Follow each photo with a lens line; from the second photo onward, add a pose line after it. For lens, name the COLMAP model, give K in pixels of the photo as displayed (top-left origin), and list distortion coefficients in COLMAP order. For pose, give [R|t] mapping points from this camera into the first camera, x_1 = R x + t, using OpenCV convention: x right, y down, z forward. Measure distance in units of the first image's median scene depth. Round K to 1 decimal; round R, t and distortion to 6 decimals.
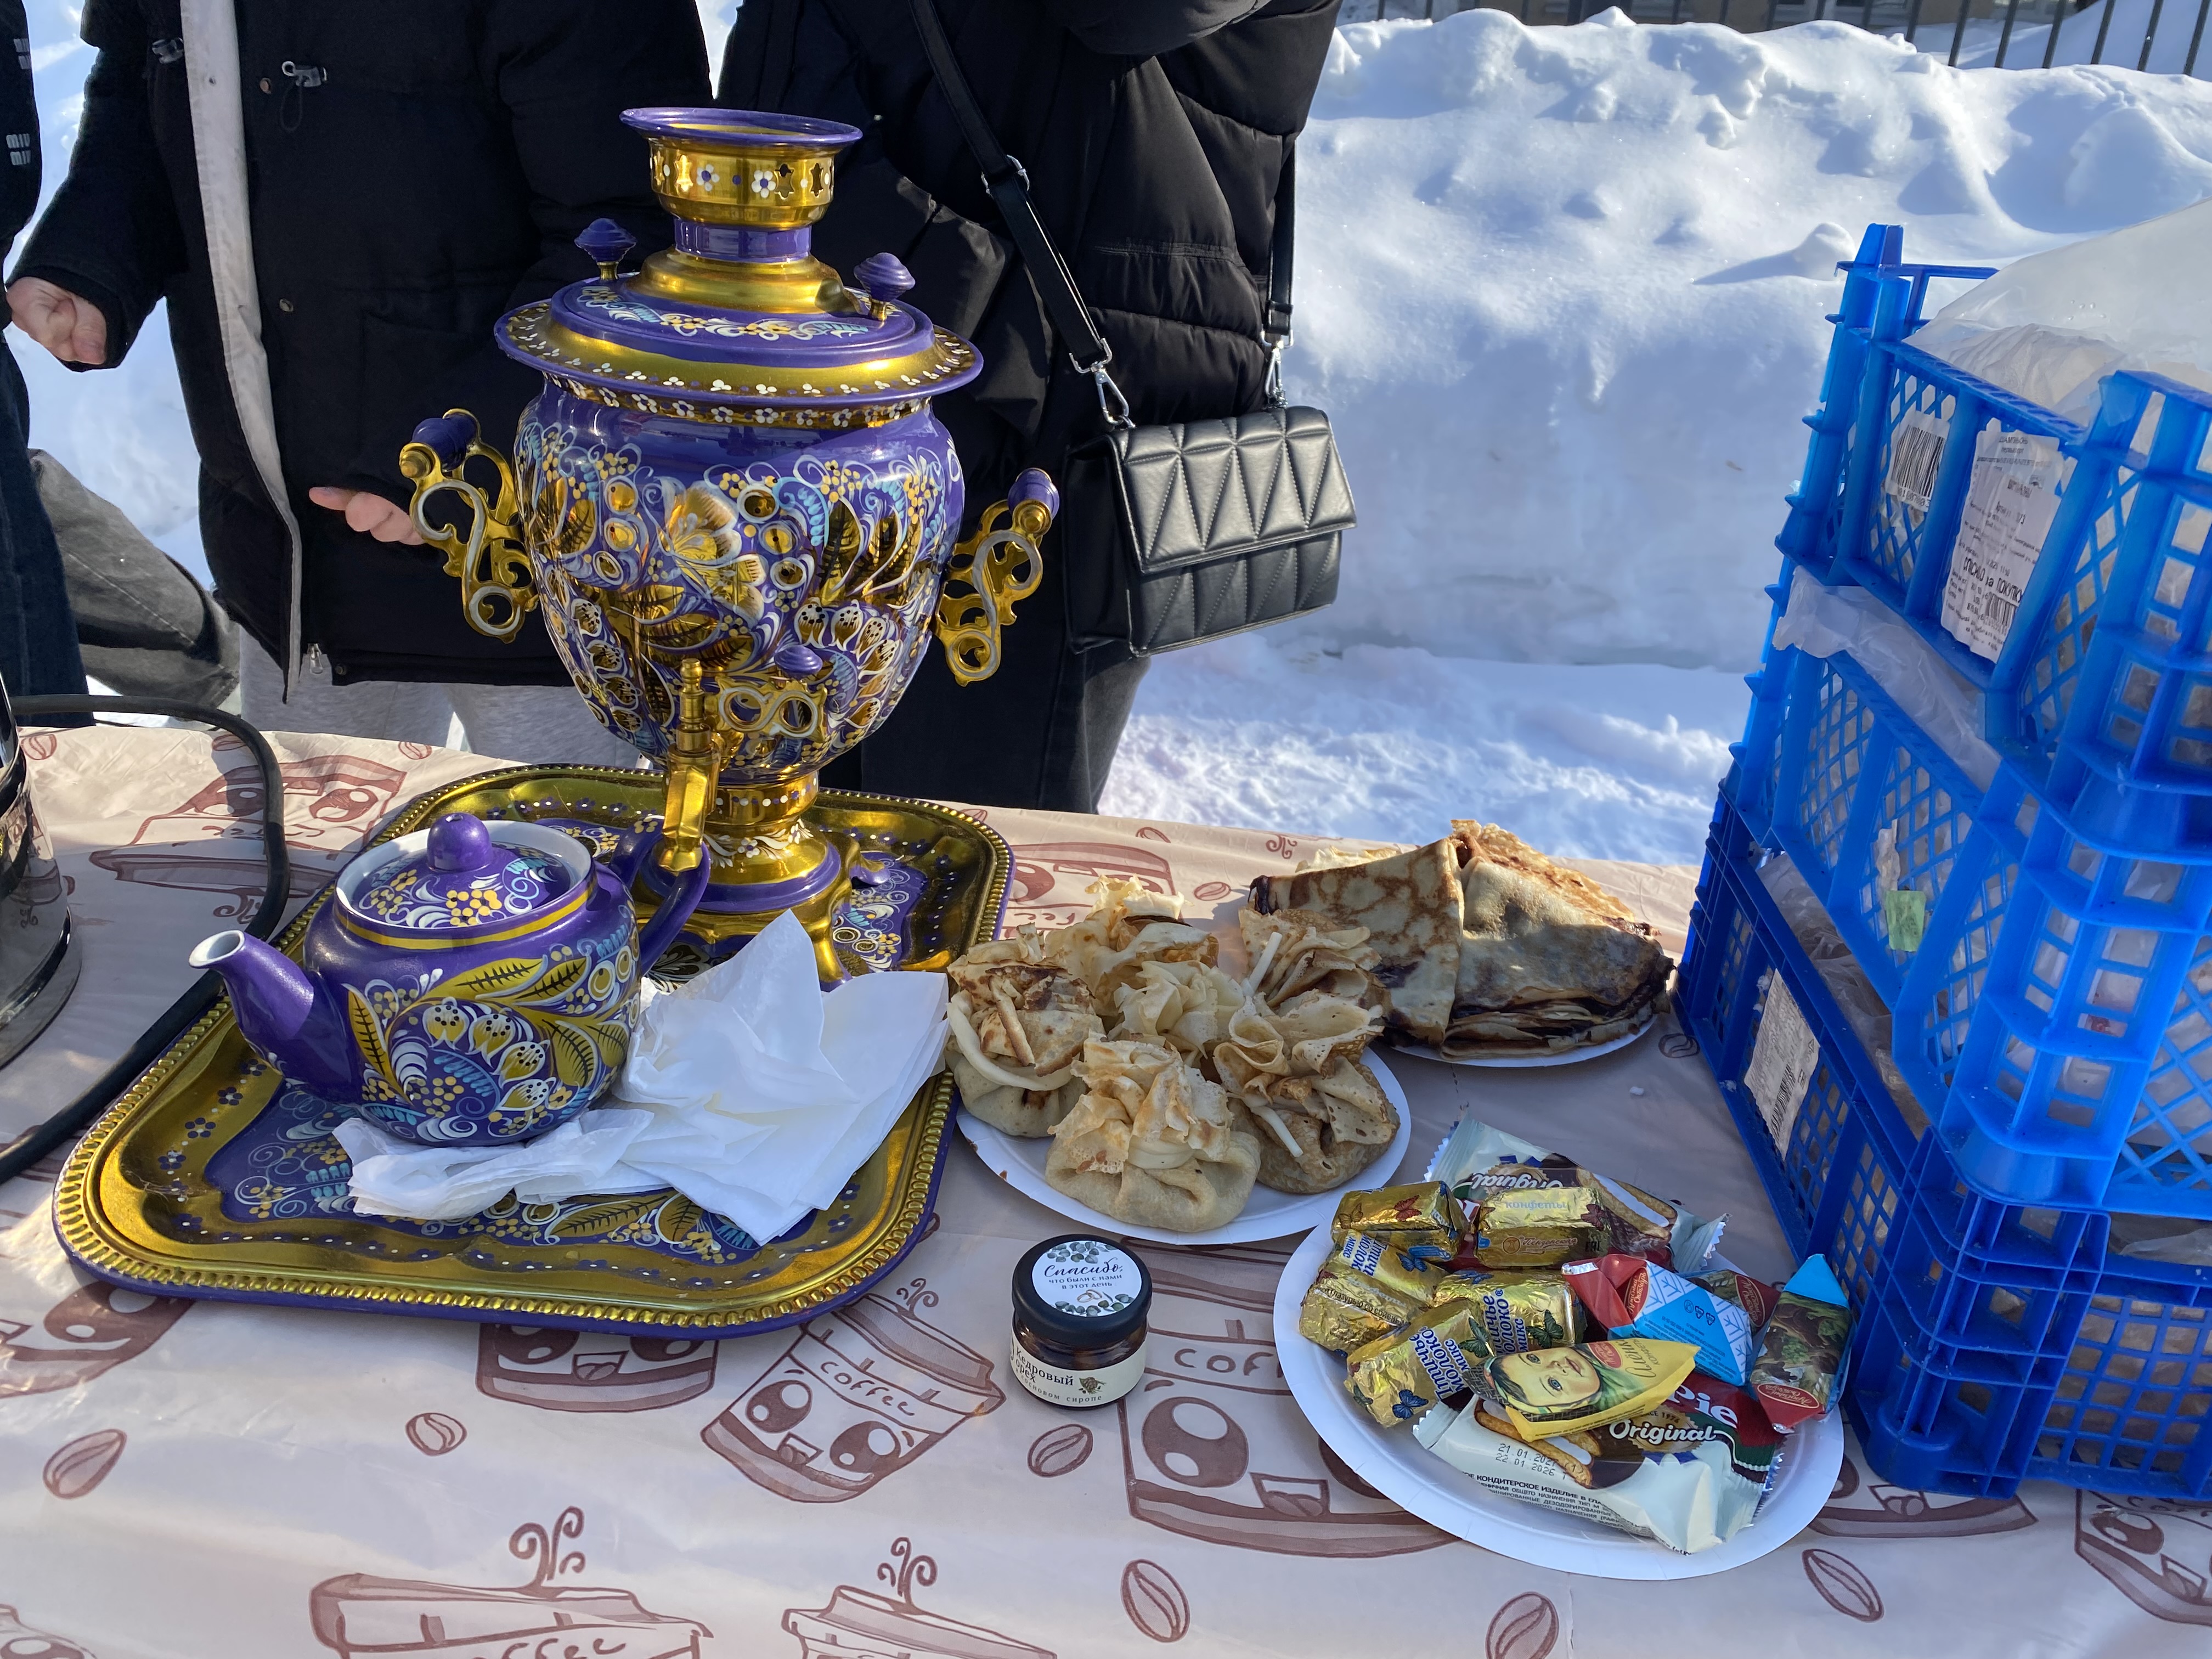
lens RADIAL K [[1554.8, 0, 1104.3], [0, 1554.8, 820.5], [0, 0, 1]] dist [0.032144, -0.052395]
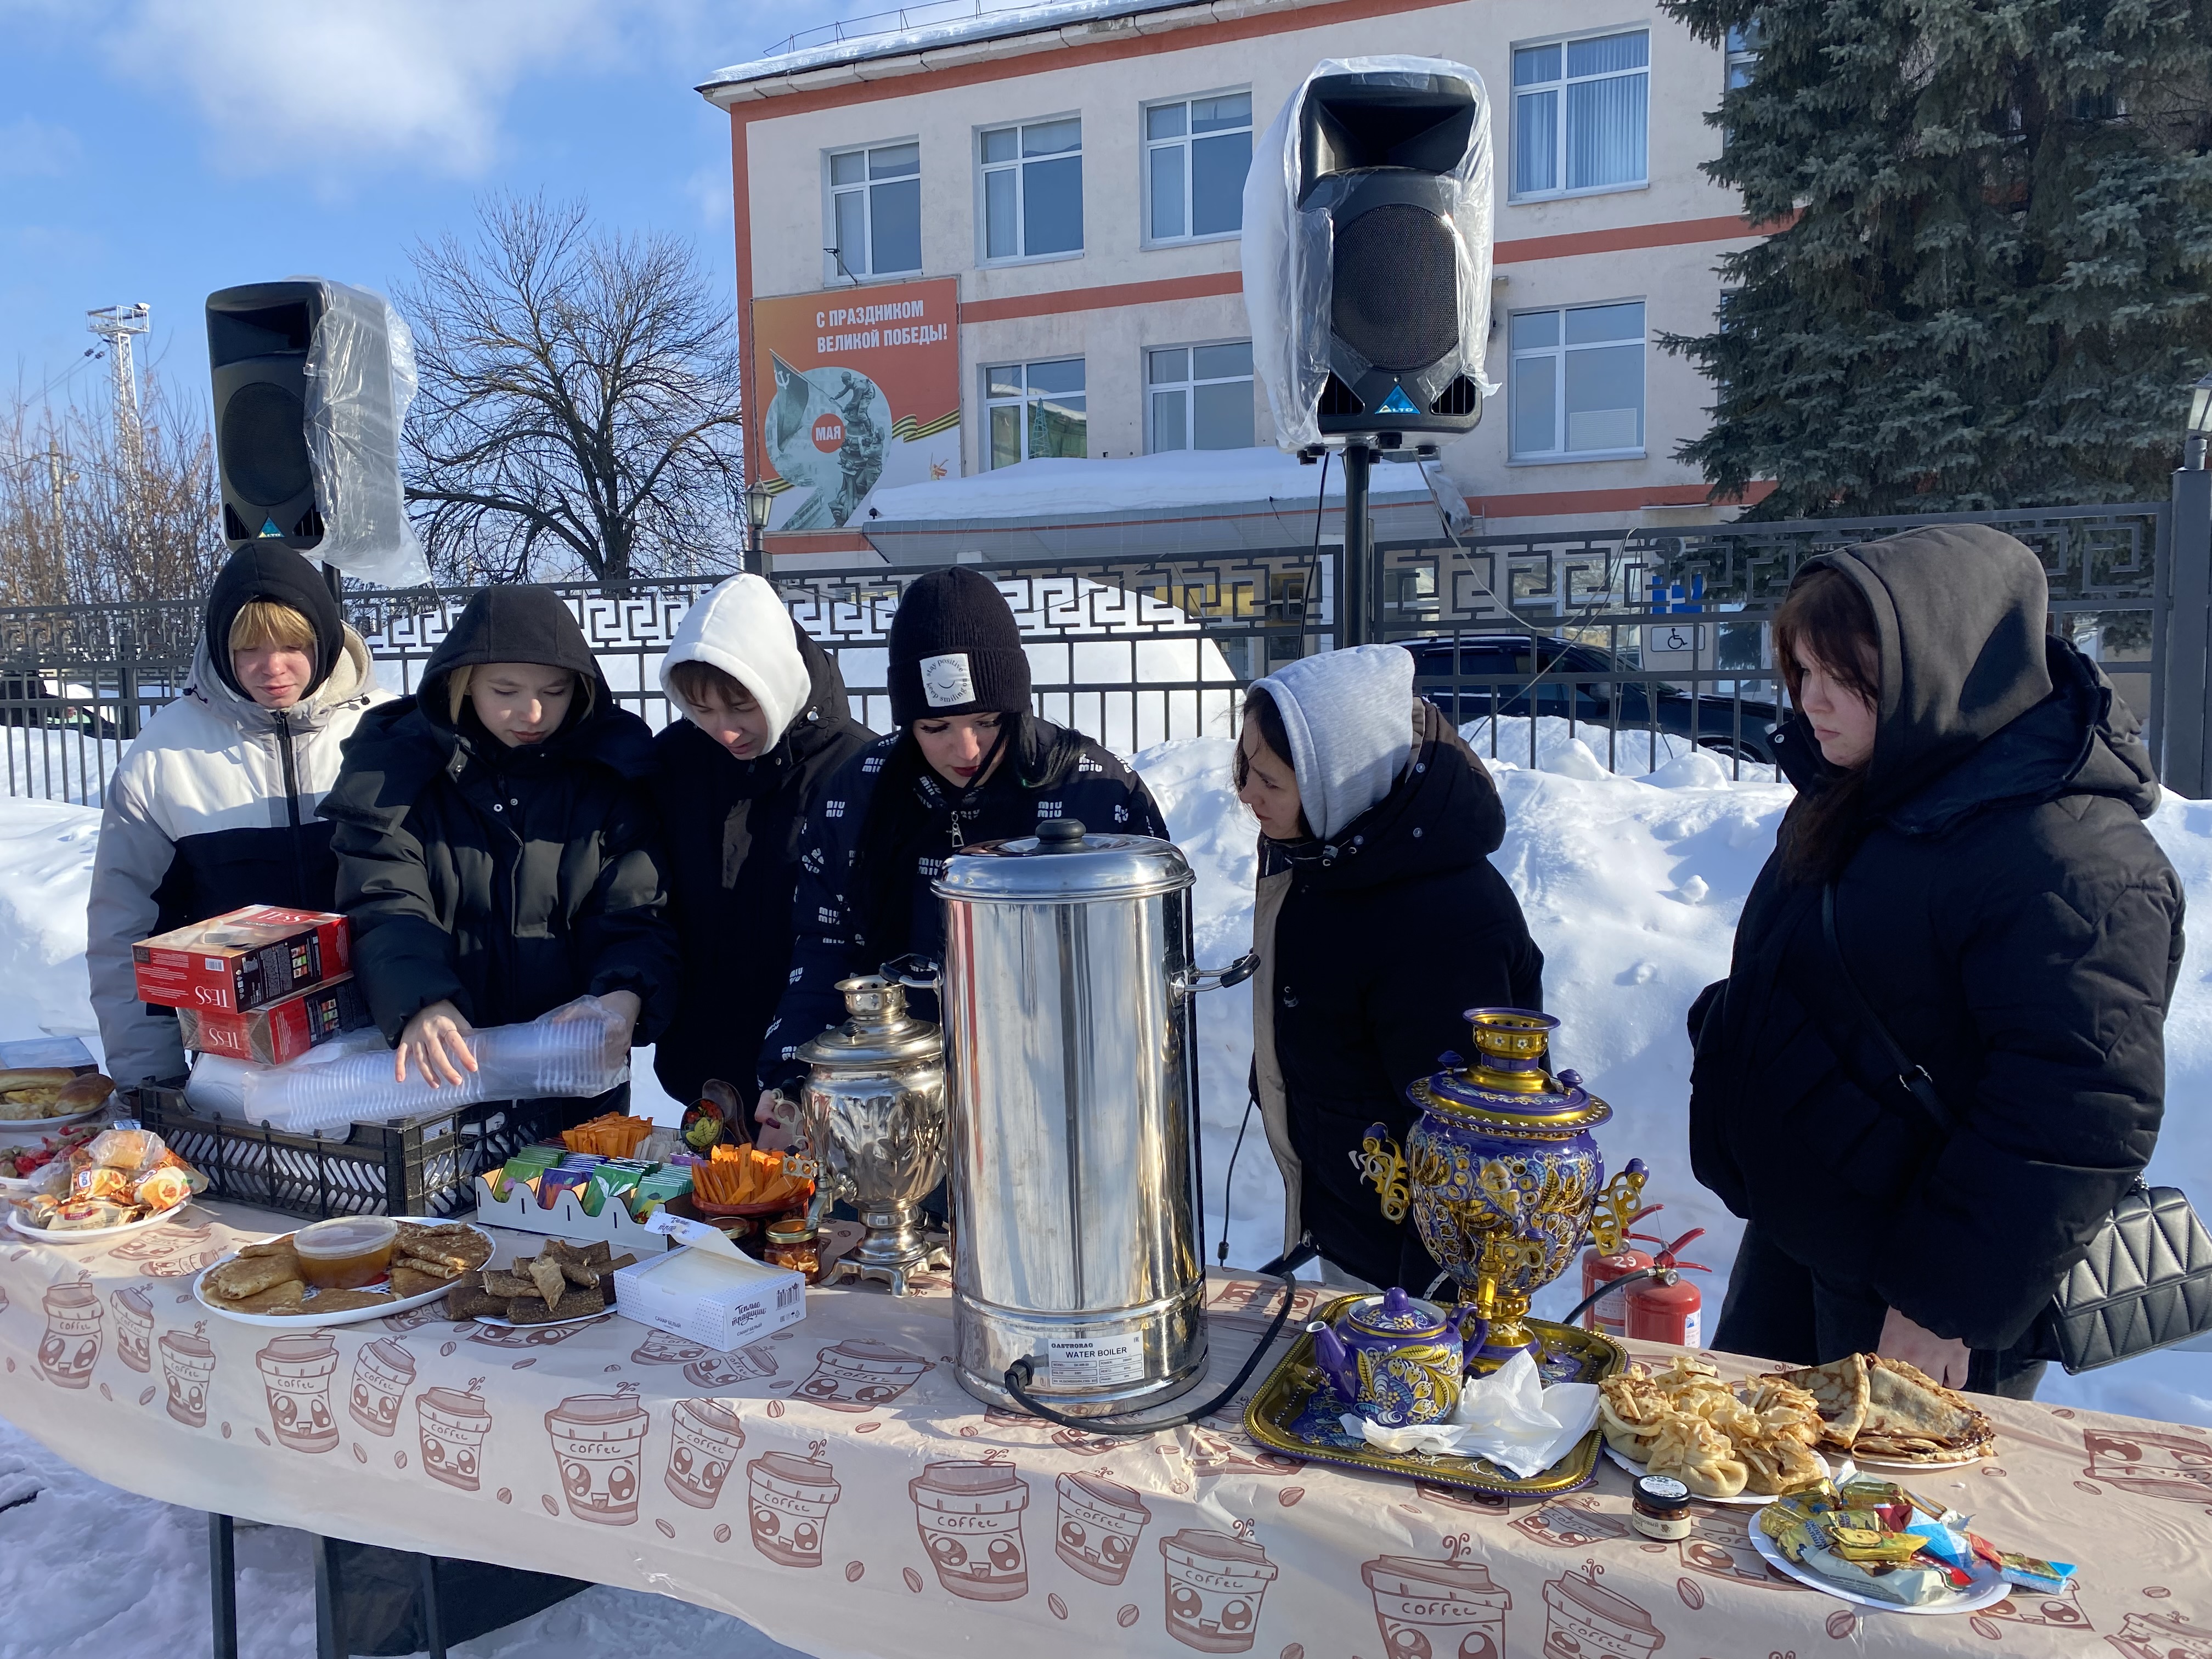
lens RADIAL K [[1554.8, 0, 1104.3], [0, 1554.8, 820.5], [0, 0, 1]] dist [0.032144, -0.052395]
pose [[0.931787, -0.036160, -0.361199, 0.080357], [-0.112944, 0.916760, -0.383138, 0.311264], [0.344987, 0.397798, 0.850141, -1.546754]]
